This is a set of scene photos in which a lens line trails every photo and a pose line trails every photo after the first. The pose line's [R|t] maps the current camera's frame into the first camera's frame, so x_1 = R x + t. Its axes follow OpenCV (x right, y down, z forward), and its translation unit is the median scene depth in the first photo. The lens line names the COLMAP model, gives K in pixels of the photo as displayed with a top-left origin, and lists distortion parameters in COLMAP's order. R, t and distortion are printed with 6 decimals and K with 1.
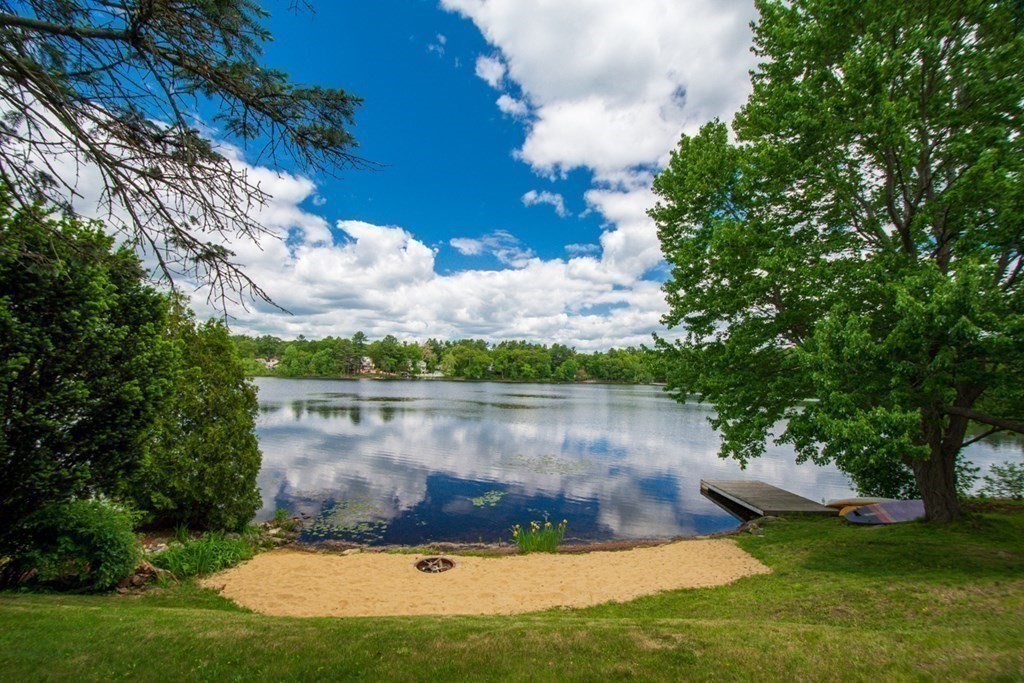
lens RADIAL K [[432.7, 0, 514.6], [0, 432.7, 359.6], [0, 0, 1]] dist [-0.000643, 0.000031]
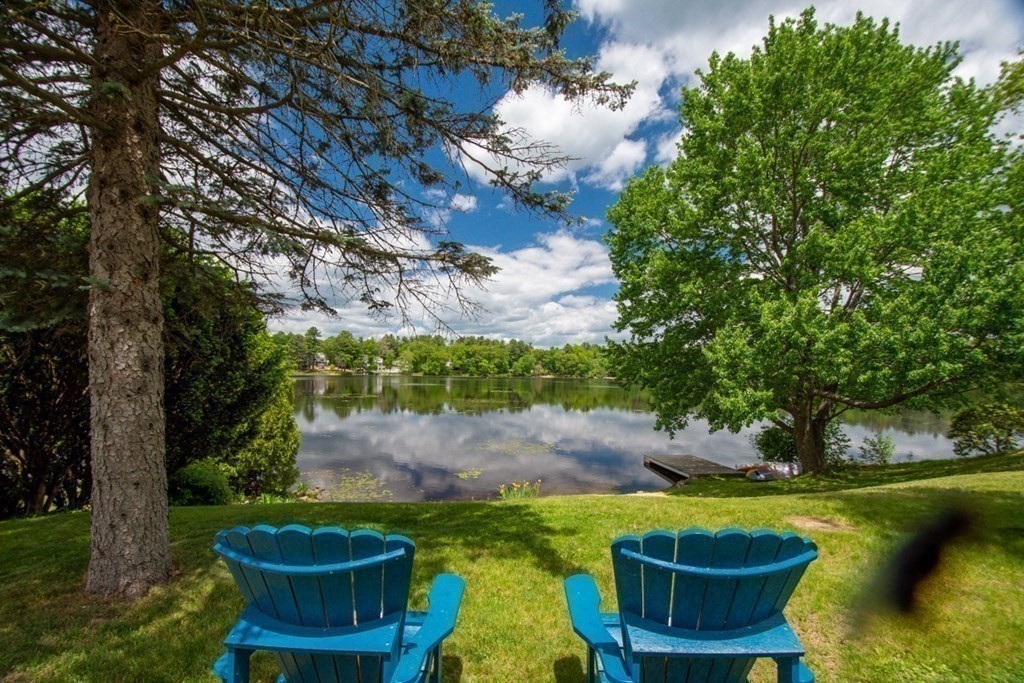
lens RADIAL K [[428.1, 0, 510.6], [0, 428.1, 361.7], [0, 0, 1]] dist [-0.009590, -0.000122]
pose [[0.996035, -0.004450, 0.088855, -0.053298], [0.003099, 0.999878, 0.015337, -0.003564], [-0.088912, -0.015001, 0.995927, -0.173957]]
